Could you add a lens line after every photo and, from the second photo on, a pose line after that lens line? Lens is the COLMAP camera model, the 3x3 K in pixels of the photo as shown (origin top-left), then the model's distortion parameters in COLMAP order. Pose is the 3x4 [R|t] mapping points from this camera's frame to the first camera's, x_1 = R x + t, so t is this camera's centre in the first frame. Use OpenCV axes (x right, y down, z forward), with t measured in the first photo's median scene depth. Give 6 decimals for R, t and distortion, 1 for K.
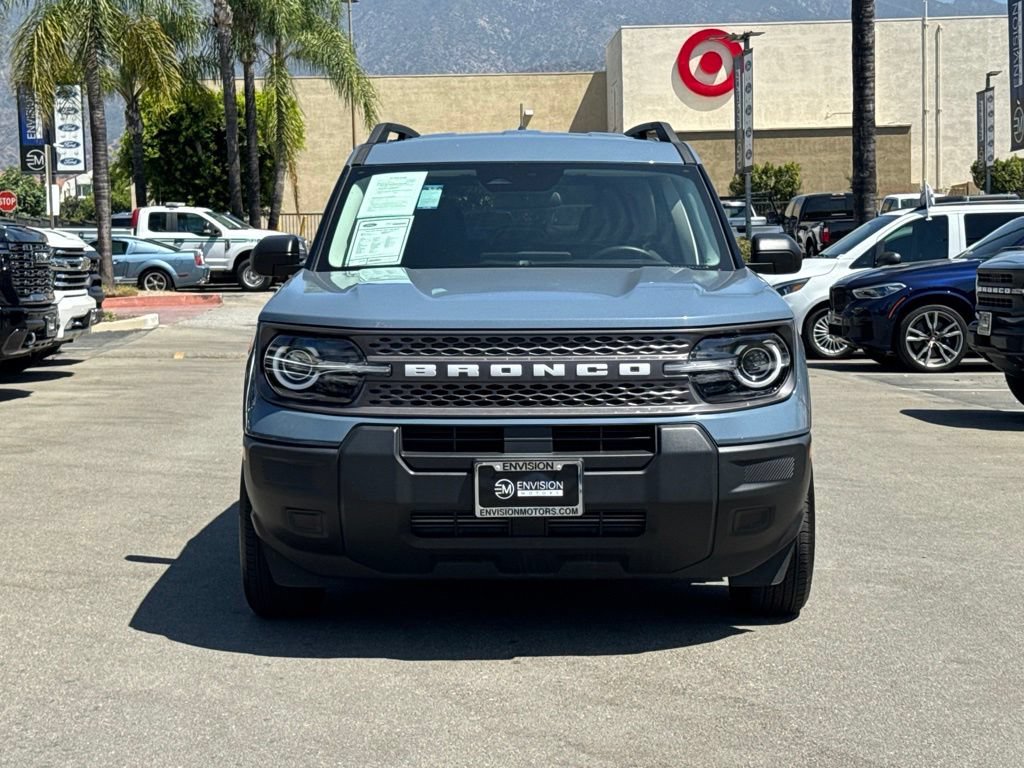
lens RADIAL K [[1860.7, 0, 512.0], [0, 1860.7, 384.0], [0, 0, 1]] dist [0.164767, -0.127645]
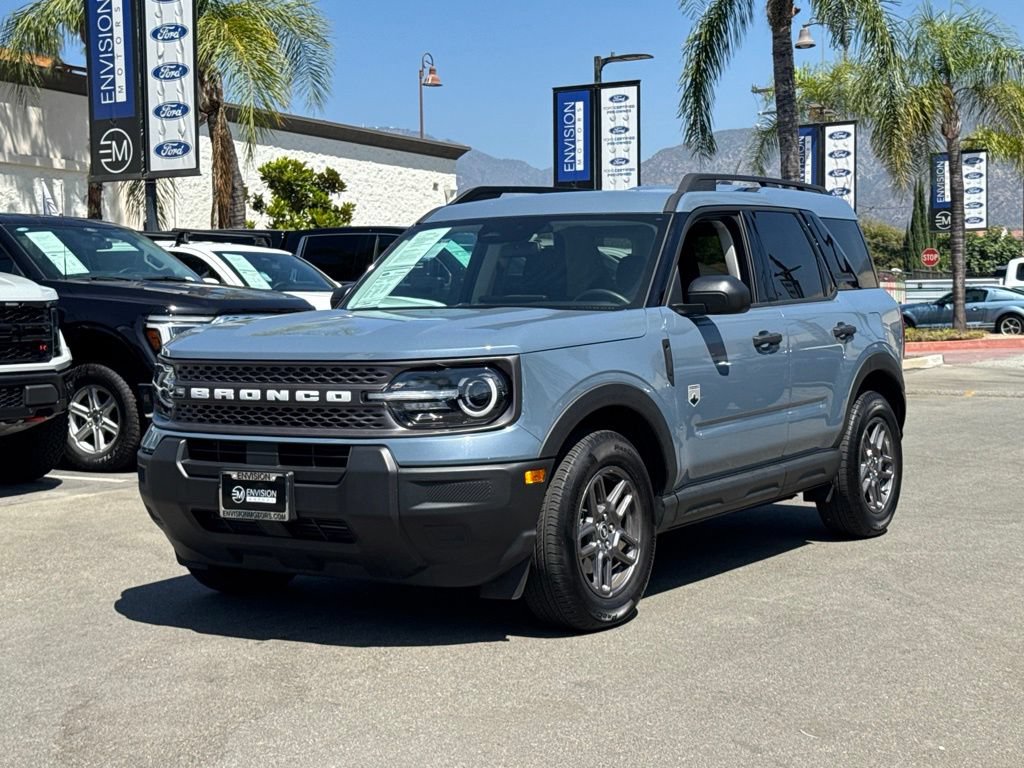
lens RADIAL K [[1617.0, 0, 485.1], [0, 1617.0, 384.5], [0, 0, 1]] dist [0.128278, 0.100992]
pose [[0.834678, 0.019417, -0.550396, 0.658366], [-0.030158, 0.999490, -0.010474, -0.007239], [0.549912, 0.025341, 0.834838, 0.209581]]
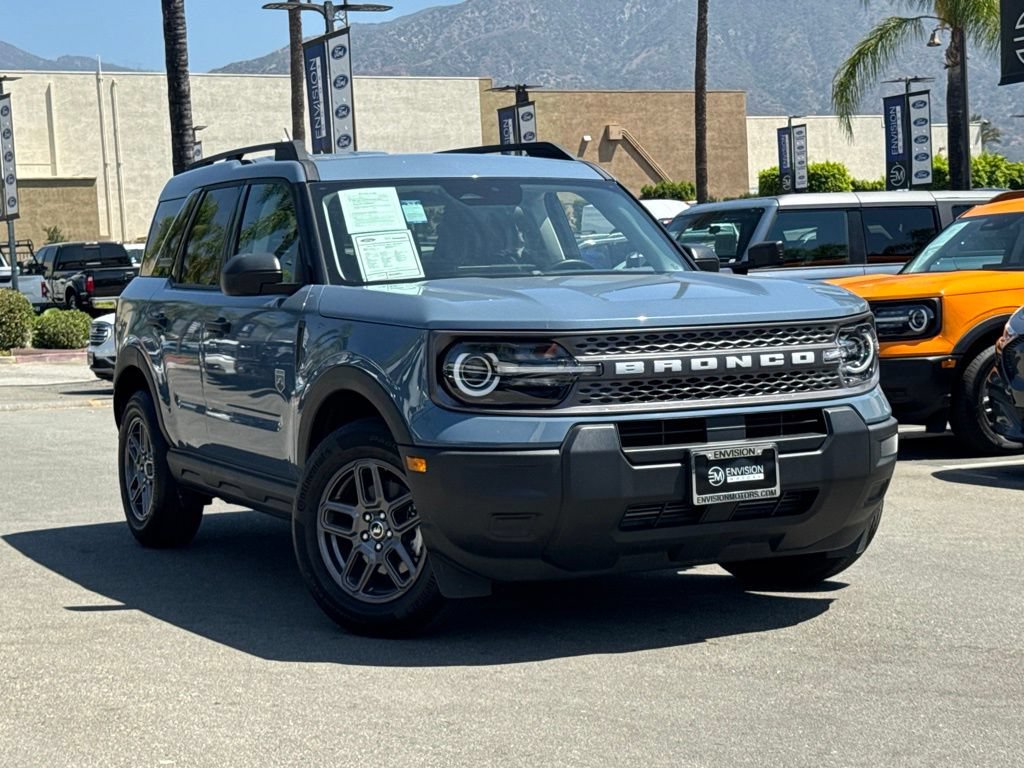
lens RADIAL K [[1860.7, 0, 512.0], [0, 1860.7, 384.0], [0, 0, 1]] dist [0.164767, -0.127645]
pose [[0.896819, -0.048127, 0.439772, -0.536906], [0.060935, 0.998028, -0.015044, 0.012649], [-0.438181, 0.040290, 0.897983, 0.099256]]
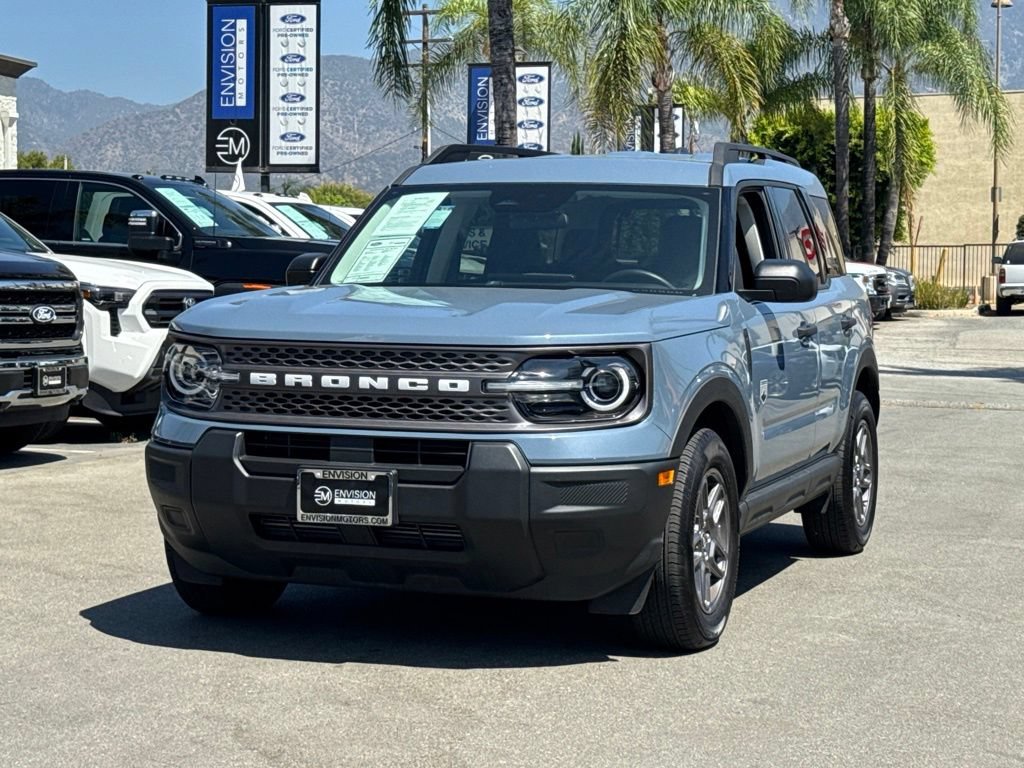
lens RADIAL K [[2071.9, 0, 477.5], [0, 2071.9, 381.9], [0, 0, 1]] dist [0.141580, 0.168779]
pose [[0.936119, 0.037066, -0.349725, 0.451844], [-0.046032, 0.998789, -0.017357, 0.008742], [0.348658, 0.032347, 0.936692, -0.049336]]
